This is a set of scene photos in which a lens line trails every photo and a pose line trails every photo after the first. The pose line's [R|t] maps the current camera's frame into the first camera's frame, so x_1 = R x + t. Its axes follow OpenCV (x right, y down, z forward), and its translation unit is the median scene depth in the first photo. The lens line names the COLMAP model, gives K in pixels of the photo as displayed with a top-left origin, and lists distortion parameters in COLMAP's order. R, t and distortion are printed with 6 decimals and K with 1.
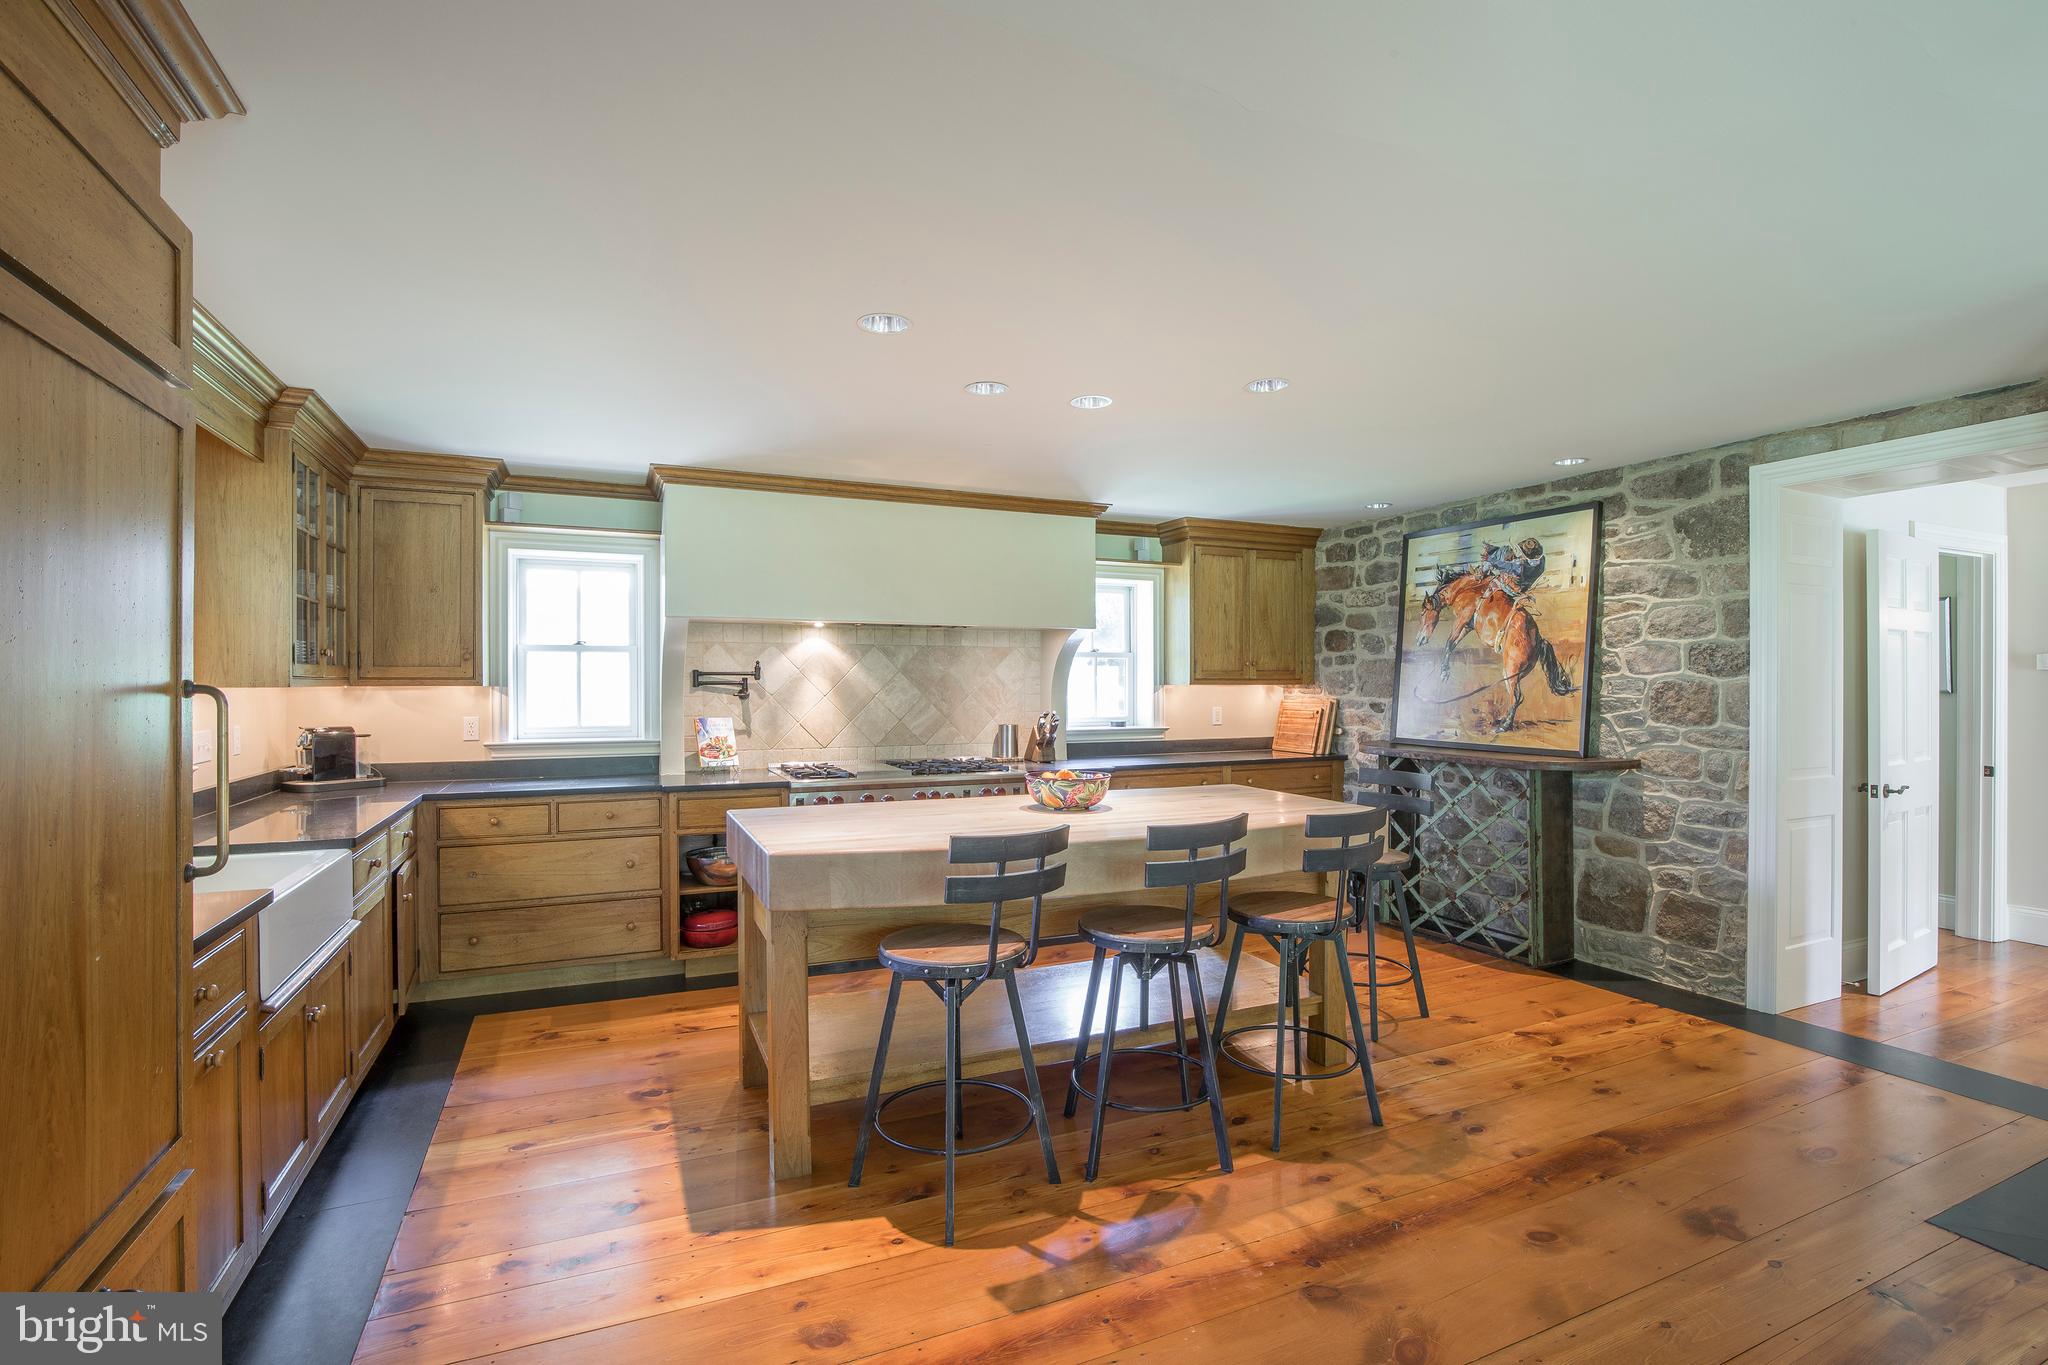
lens RADIAL K [[936.5, 0, 1024.0], [0, 936.5, 682.5], [0, 0, 1]] dist [-0.016968, 0.001179]
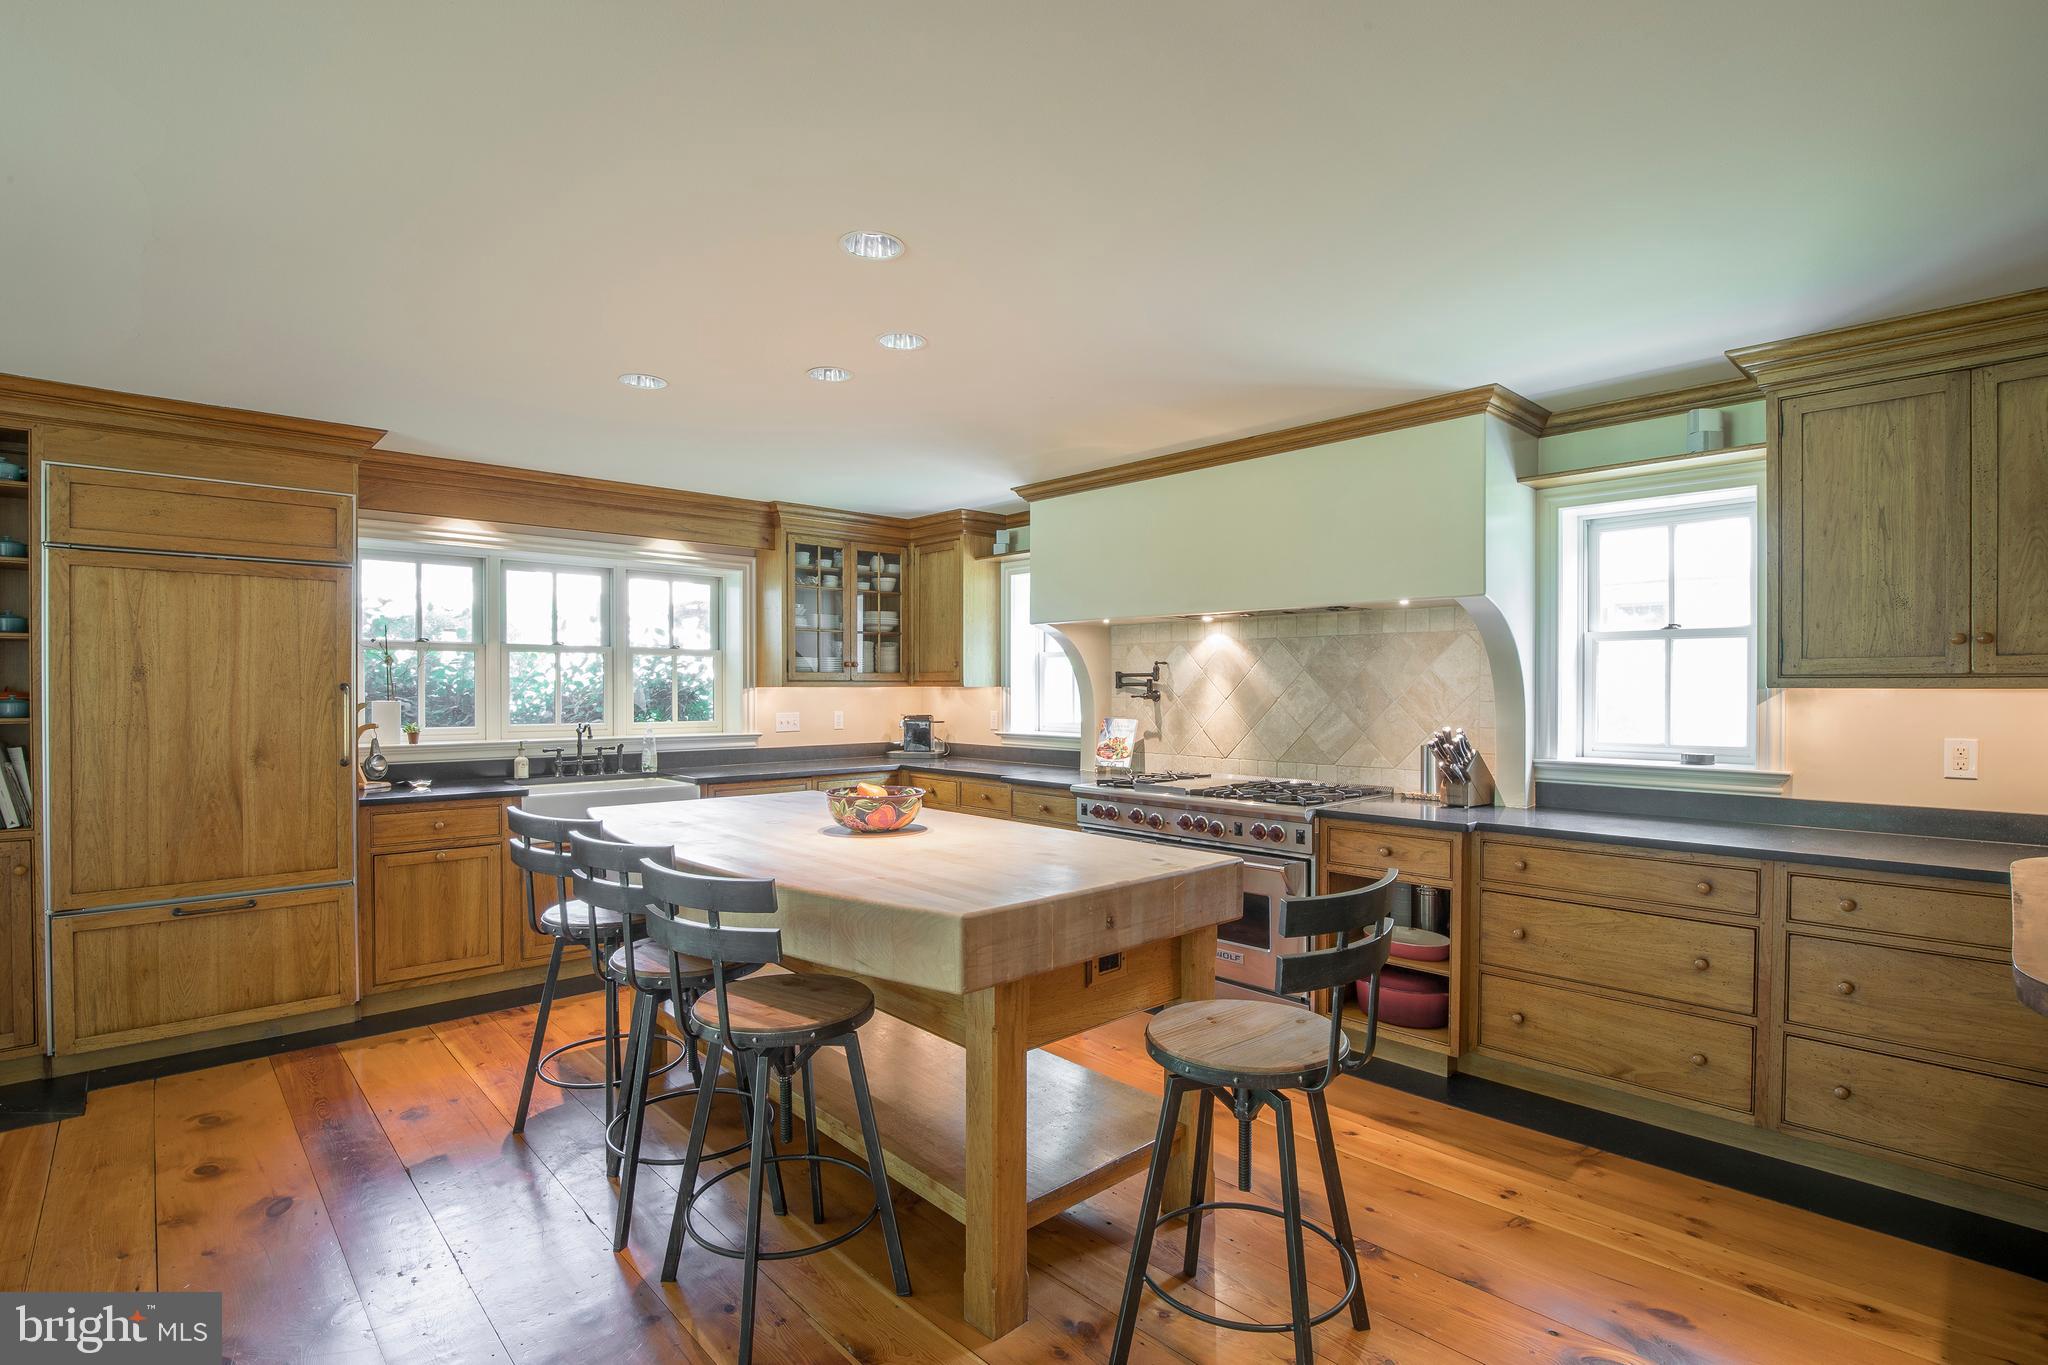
lens RADIAL K [[1014.9, 0, 1024.0], [0, 1014.9, 682.5], [0, 0, 1]] dist [0.003003, 0.000508]
pose [[0.310888, -0.000337, -0.950446, 0.600721], [0.003577, 0.999993, 0.000816, -0.002451], [0.950440, -0.003654, 0.310887, 0.493814]]
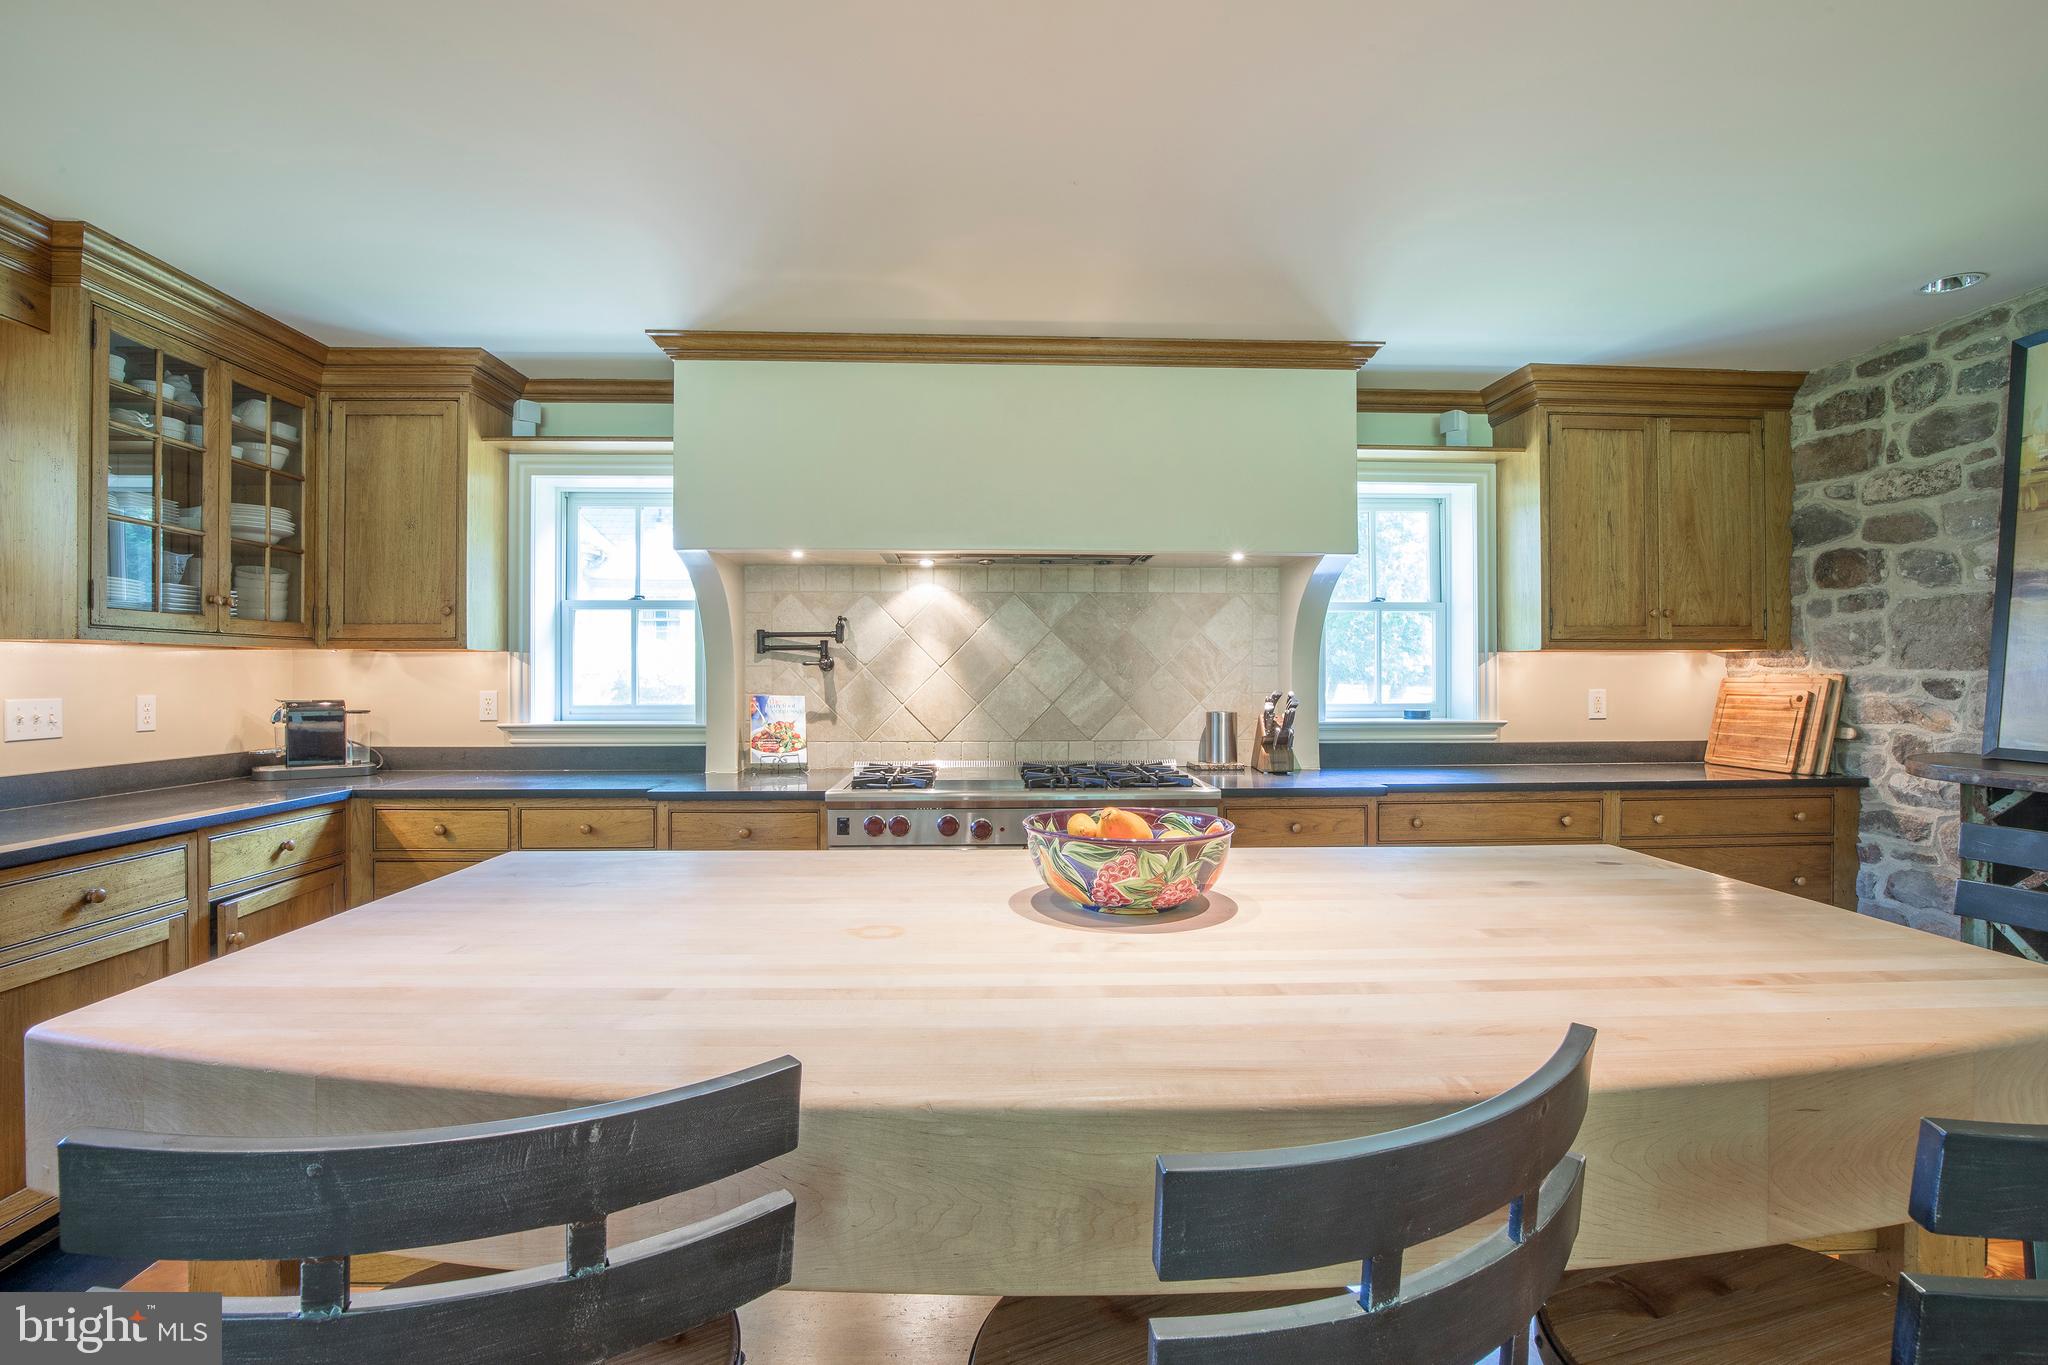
lens RADIAL K [[949.4, 0, 1006.5], [0, 949.4, 671.9], [0, 0, 1]] dist [-0.032124, 0.006185]
pose [[0.929184, -0.001529, -0.369615, 0.088039], [0.000572, 0.999996, -0.002700, 0.019086], [0.369618, 0.002297, 0.929181, 0.343116]]
